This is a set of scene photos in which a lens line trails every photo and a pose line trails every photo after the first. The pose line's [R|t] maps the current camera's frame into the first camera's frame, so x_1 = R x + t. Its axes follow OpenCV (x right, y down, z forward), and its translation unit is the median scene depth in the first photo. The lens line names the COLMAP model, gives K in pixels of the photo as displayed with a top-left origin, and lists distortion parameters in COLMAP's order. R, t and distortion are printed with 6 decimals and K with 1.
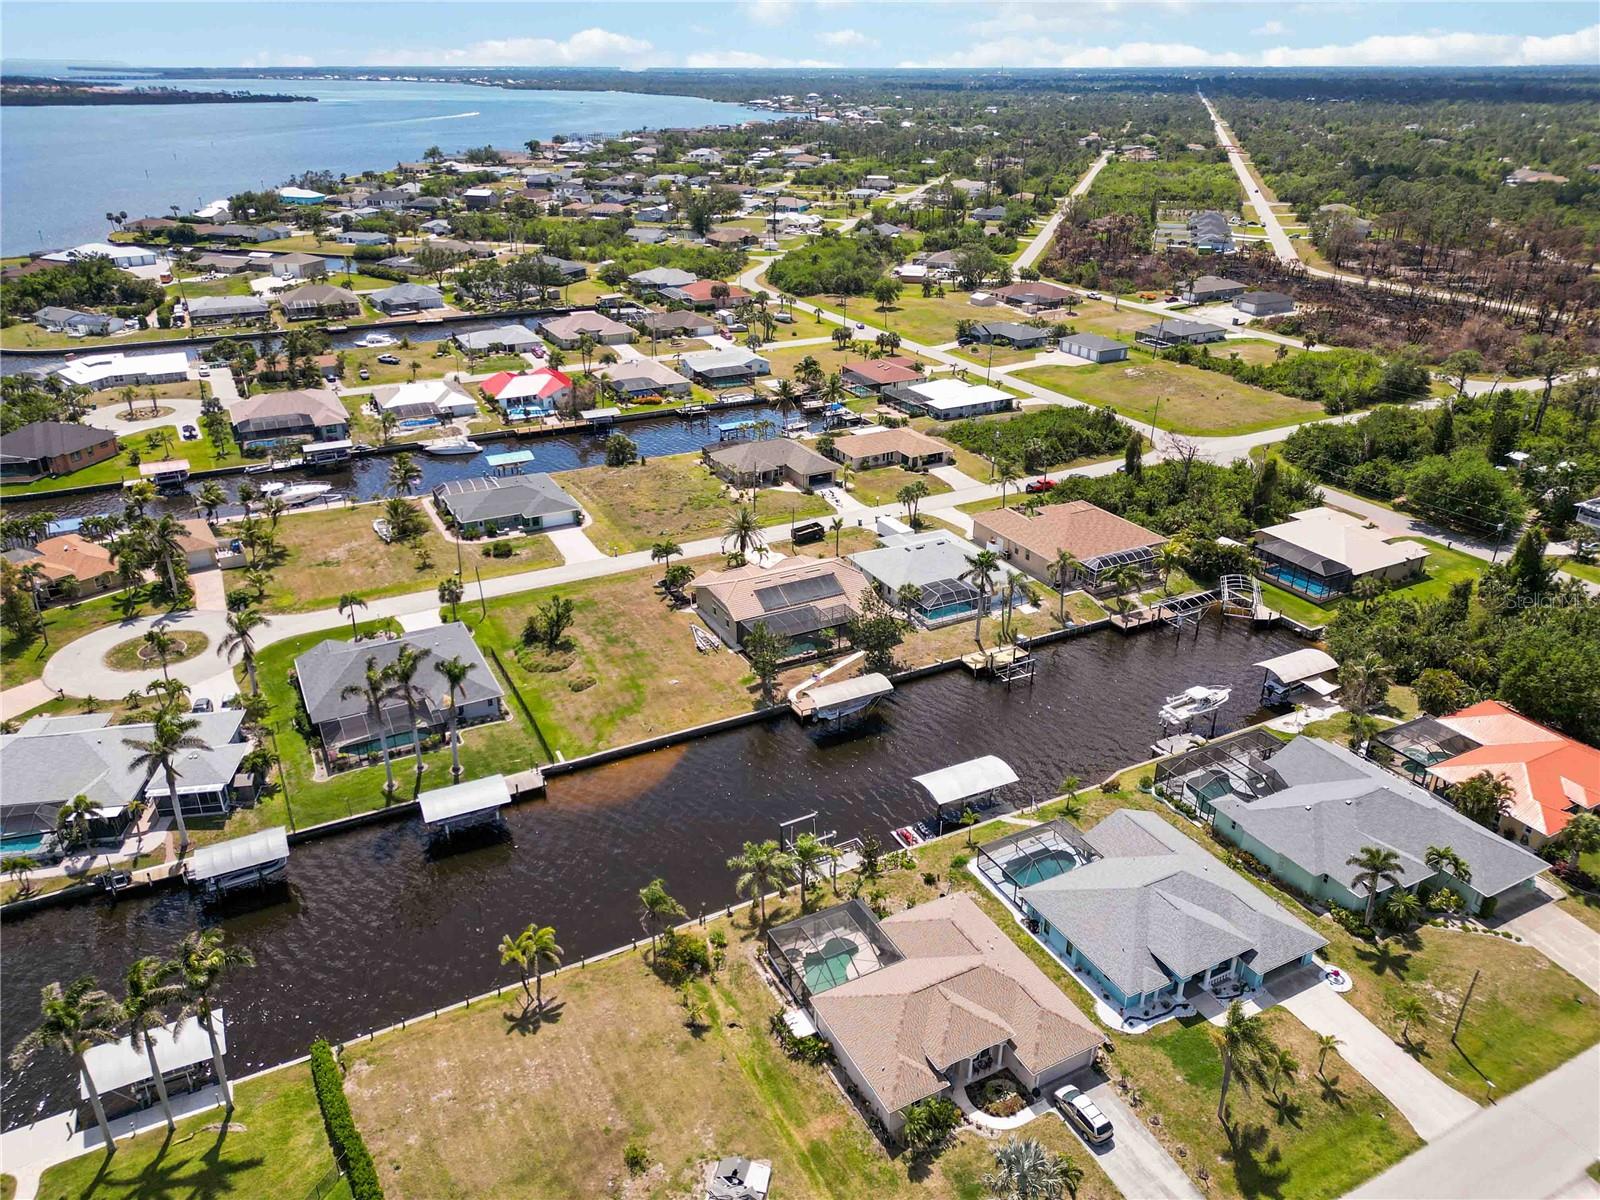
lens RADIAL K [[1114.5, 0, 802.1], [0, 1114.5, 600.3], [0, 0, 1]] dist [0.118264, -0.183733]
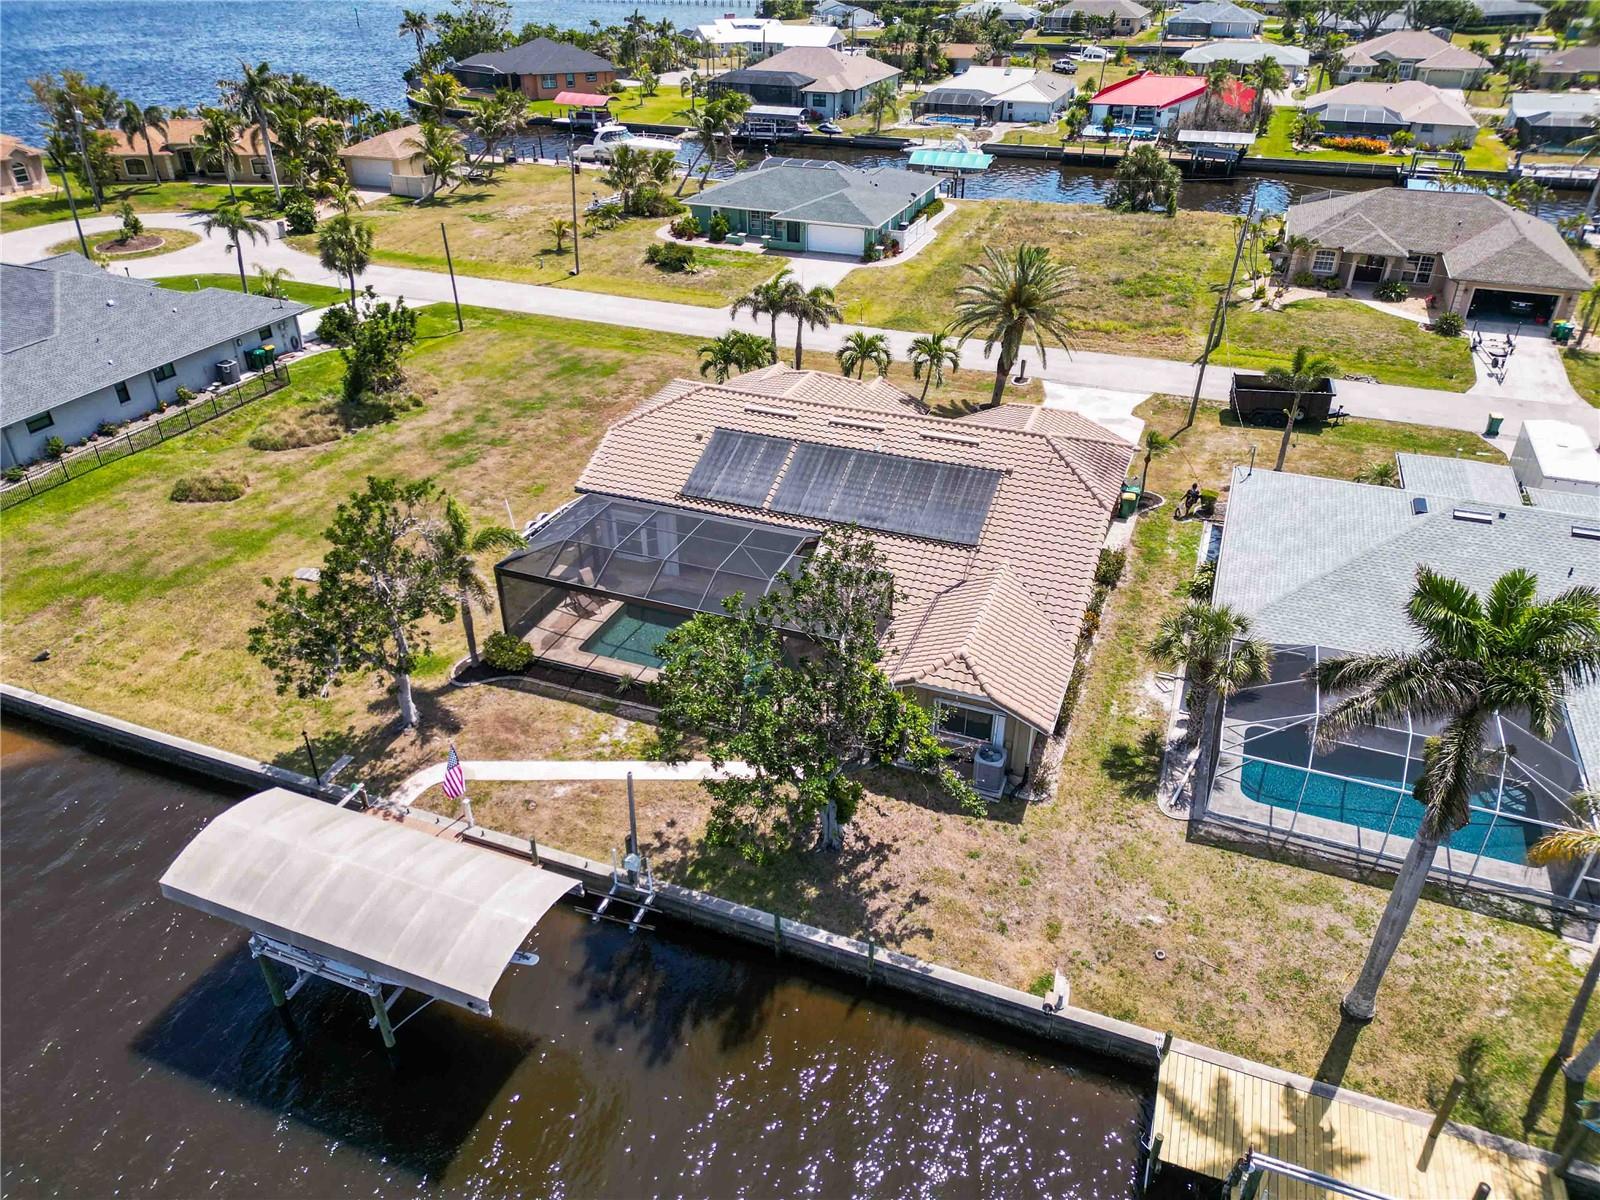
lens RADIAL K [[1115.8, 0, 798.3], [0, 1115.8, 599.0], [0, 0, 1]] dist [0.063526, -0.053152]
pose [[0.649992, 0.390774, -0.651771, 0.156278], [-0.321728, 0.918510, 0.229850, -0.035244], [0.688478, 0.060292, 0.722747, 0.636131]]
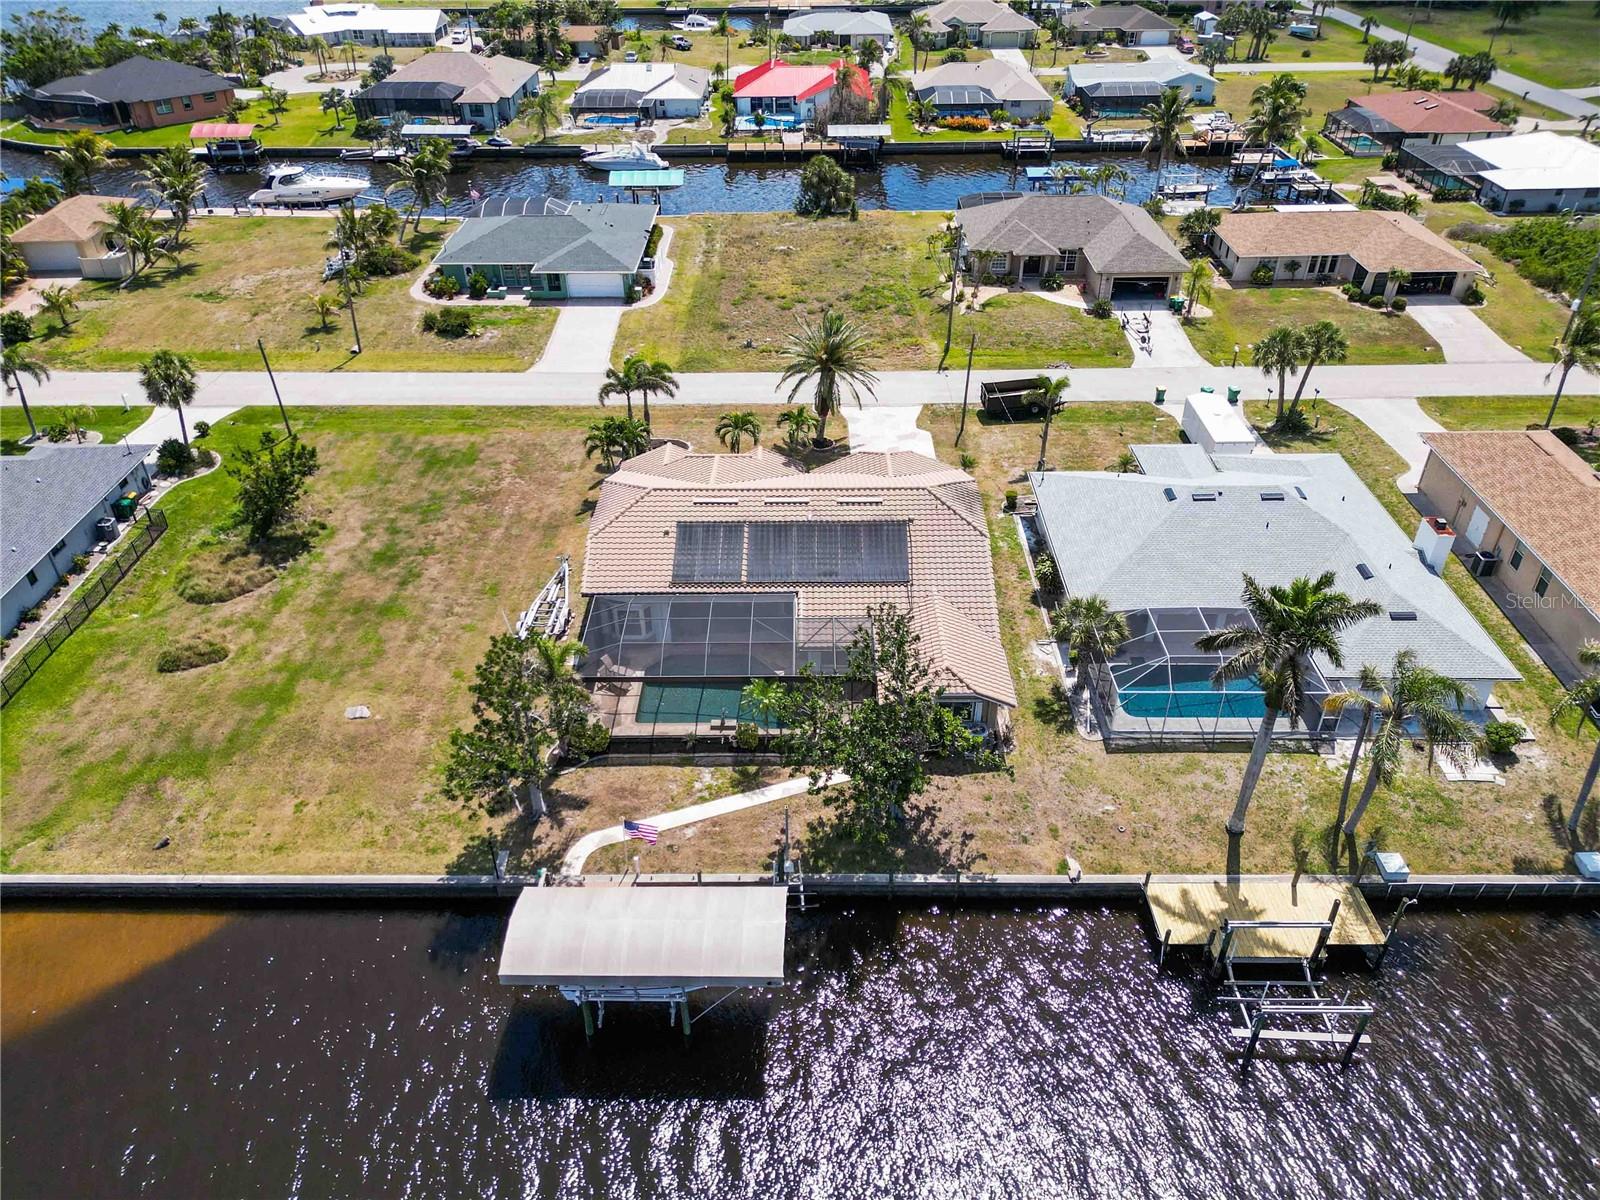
lens RADIAL K [[1131.1, 0, 798.6], [0, 1131.1, 600.1], [0, 0, 1]] dist [0.073750, -0.075598]
pose [[0.879457, 0.261101, -0.397972, 0.129024], [-0.191441, 0.959540, 0.206477, -0.058626], [0.435782, -0.105400, 0.893860, 0.528559]]
